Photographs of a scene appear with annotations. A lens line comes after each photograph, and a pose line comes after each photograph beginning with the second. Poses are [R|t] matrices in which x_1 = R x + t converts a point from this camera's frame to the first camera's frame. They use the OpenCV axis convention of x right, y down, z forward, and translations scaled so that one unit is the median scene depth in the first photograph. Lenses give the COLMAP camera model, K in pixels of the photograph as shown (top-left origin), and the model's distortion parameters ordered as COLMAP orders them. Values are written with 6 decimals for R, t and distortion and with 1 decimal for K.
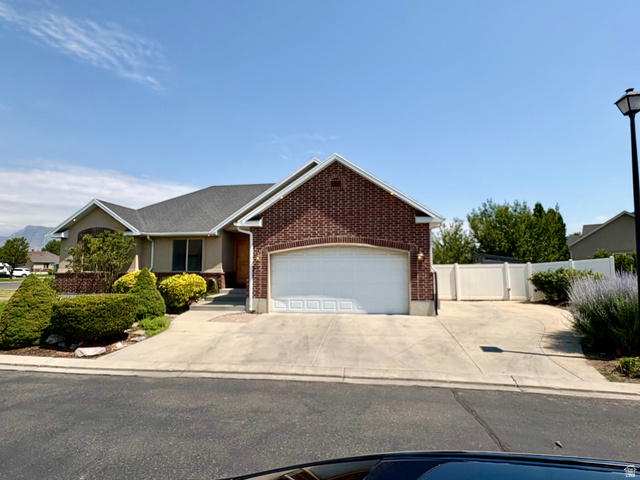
lens RADIAL K [[336.3, 0, 314.8], [0, 336.3, 237.6], [0, 0, 1]] dist [0.005830, -0.002644]
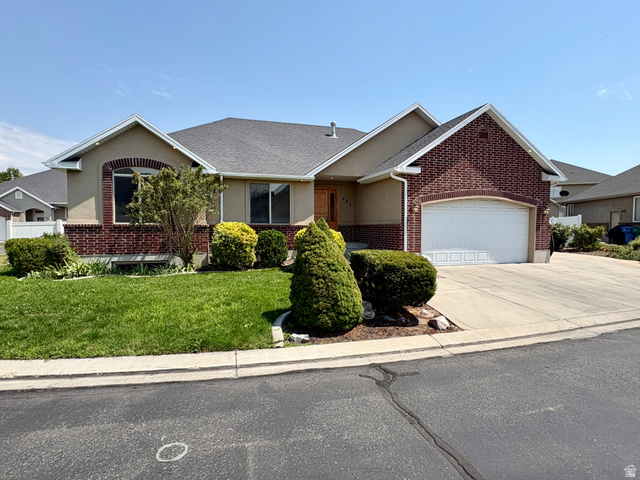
lens RADIAL K [[336.3, 0, 320.7], [0, 336.3, 234.7], [0, 0, 1]] dist [0.005830, -0.002644]
pose [[0.903546, -0.007421, 0.428427, -0.791239], [-0.044617, 0.992785, 0.111294, 0.040397], [-0.426162, -0.119674, 0.896696, 0.286538]]
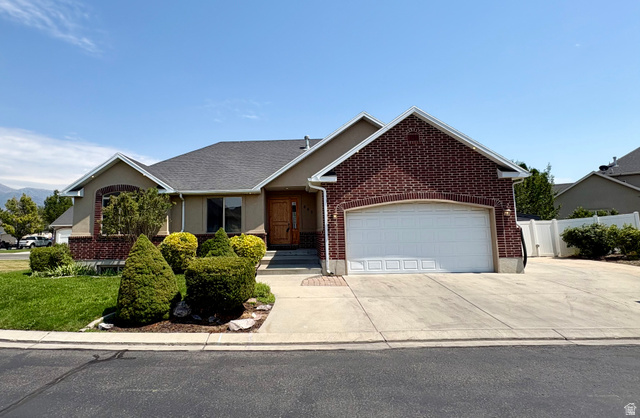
lens RADIAL K [[341.4, 0, 291.3], [0, 341.4, 190.6], [0, 0, 1]] dist [0.000287, -0.000390]
pose [[0.993847, -0.002465, 0.110737, -0.393059], [0.005571, 0.999600, -0.027741, 0.016239], [-0.110624, 0.028187, 0.993462, 0.075244]]
